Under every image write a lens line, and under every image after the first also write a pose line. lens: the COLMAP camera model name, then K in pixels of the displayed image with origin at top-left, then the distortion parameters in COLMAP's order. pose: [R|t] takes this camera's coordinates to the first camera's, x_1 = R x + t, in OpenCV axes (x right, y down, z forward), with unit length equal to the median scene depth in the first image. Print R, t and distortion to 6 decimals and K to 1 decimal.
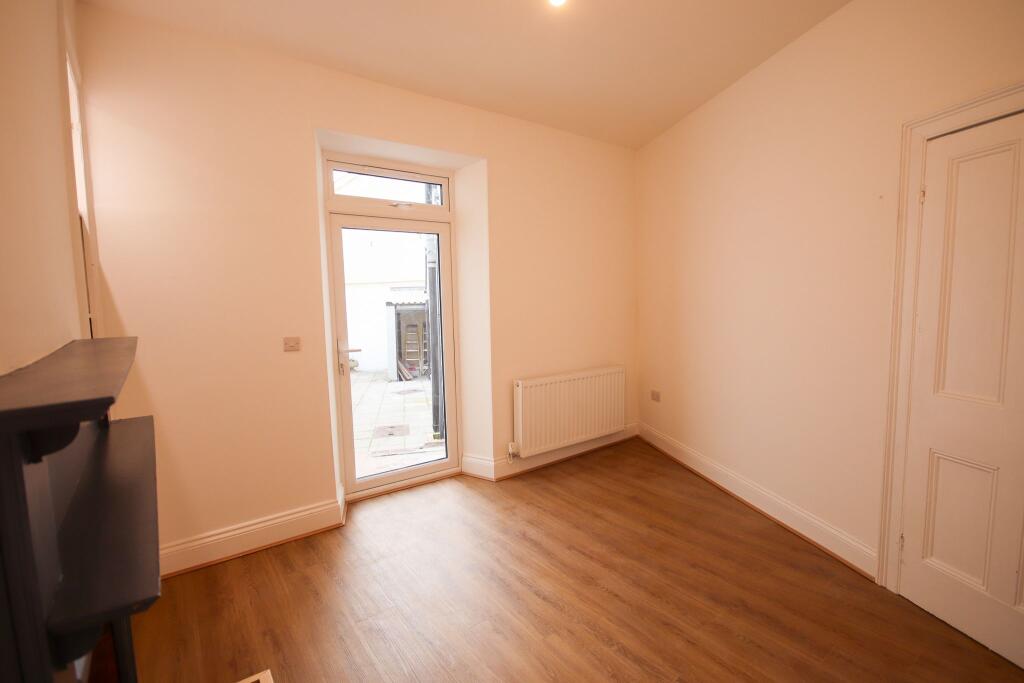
lens RADIAL K [[469.3, 0, 510.3], [0, 469.3, 340.4], [0, 0, 1]] dist [0.000023, -0.000212]
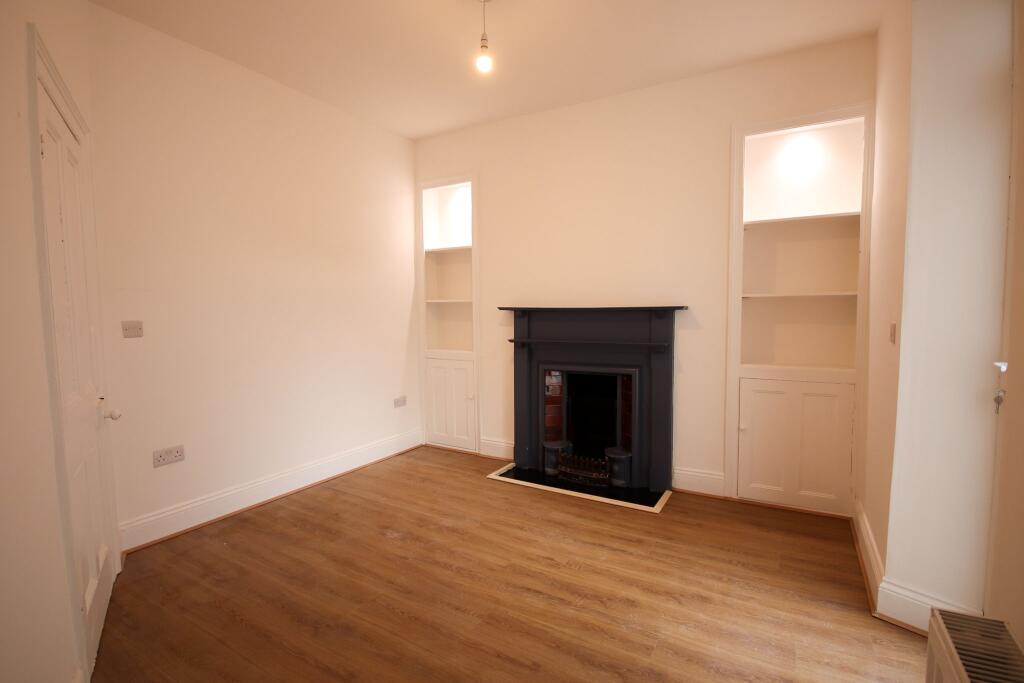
lens RADIAL K [[469.3, 0, 510.3], [0, 469.3, 340.4], [0, 0, 1]] dist [0.000023, -0.000212]
pose [[-0.919564, 0.056894, -0.388799, 0.466340], [-0.005046, 0.987671, 0.156462, -0.116958], [0.392907, 0.145839, -0.907940, 1.829250]]
